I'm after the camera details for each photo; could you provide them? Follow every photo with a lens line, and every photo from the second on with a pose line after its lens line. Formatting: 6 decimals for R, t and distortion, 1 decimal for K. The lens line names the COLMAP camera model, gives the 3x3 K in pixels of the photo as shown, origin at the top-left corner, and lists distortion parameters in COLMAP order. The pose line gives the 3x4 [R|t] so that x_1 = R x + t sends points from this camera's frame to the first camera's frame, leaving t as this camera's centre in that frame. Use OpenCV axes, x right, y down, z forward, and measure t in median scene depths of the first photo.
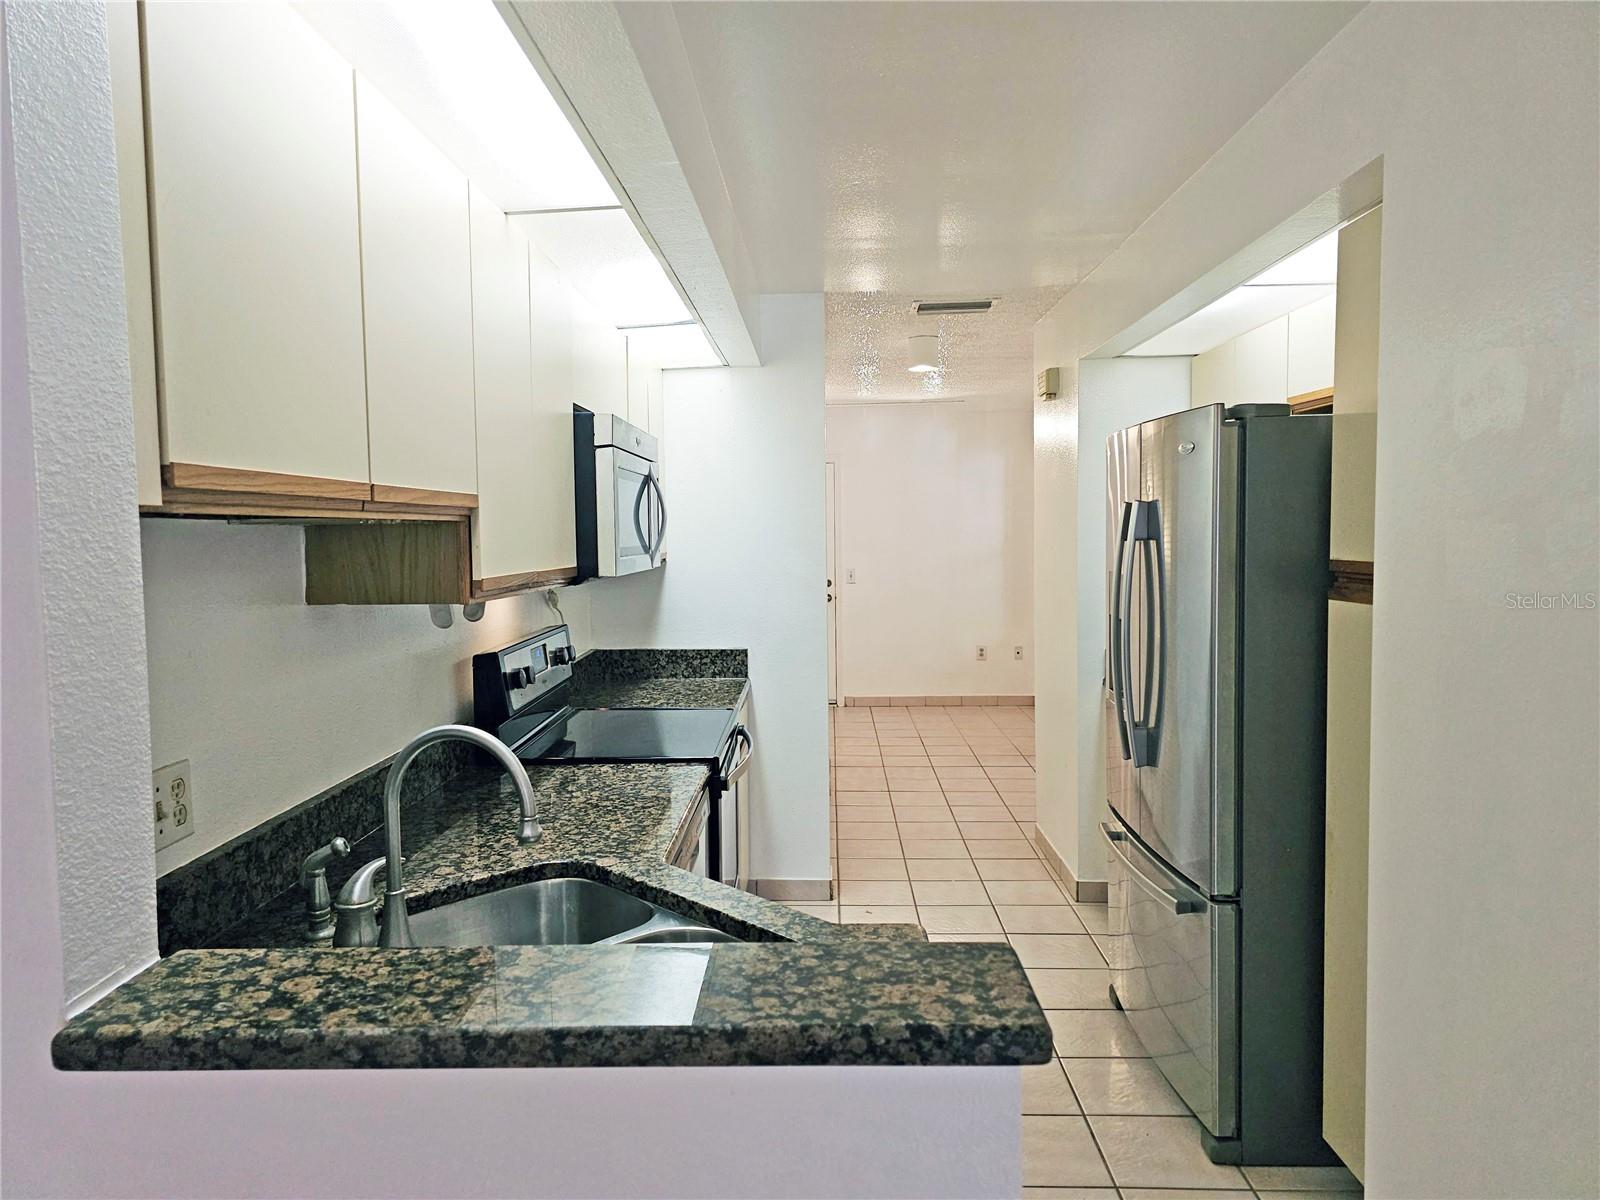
lens RADIAL K [[1059.3, 0, 800.0], [0, 1059.3, 600.0], [0, 0, 1]] dist [0.001287, 0.000675]
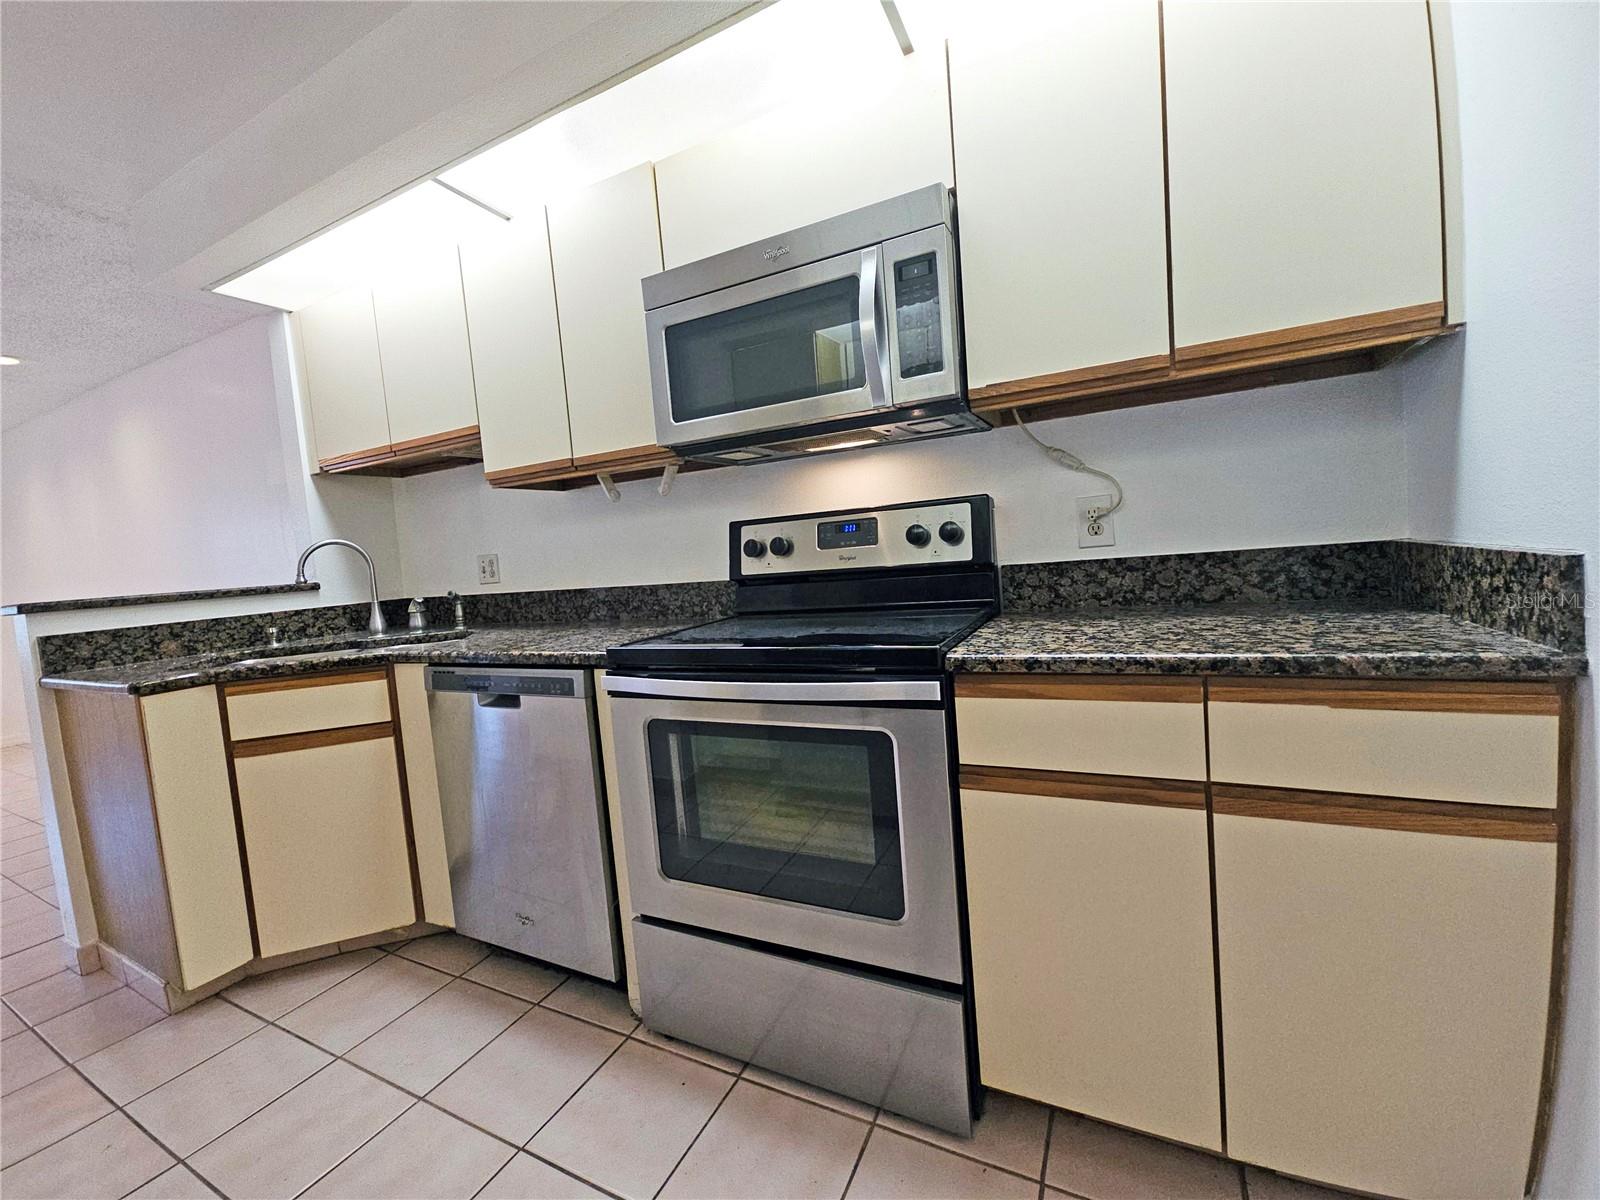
lens RADIAL K [[645.3, 0, 800.0], [0, 645.3, 600.0], [0, 0, 1]] dist [-0.000028, -0.000010]
pose [[-0.421399, 0.105838, -0.900678, 0.318268], [0.013512, 0.993789, 0.110457, 0.054857], [0.906775, 0.034377, -0.420212, 1.338684]]
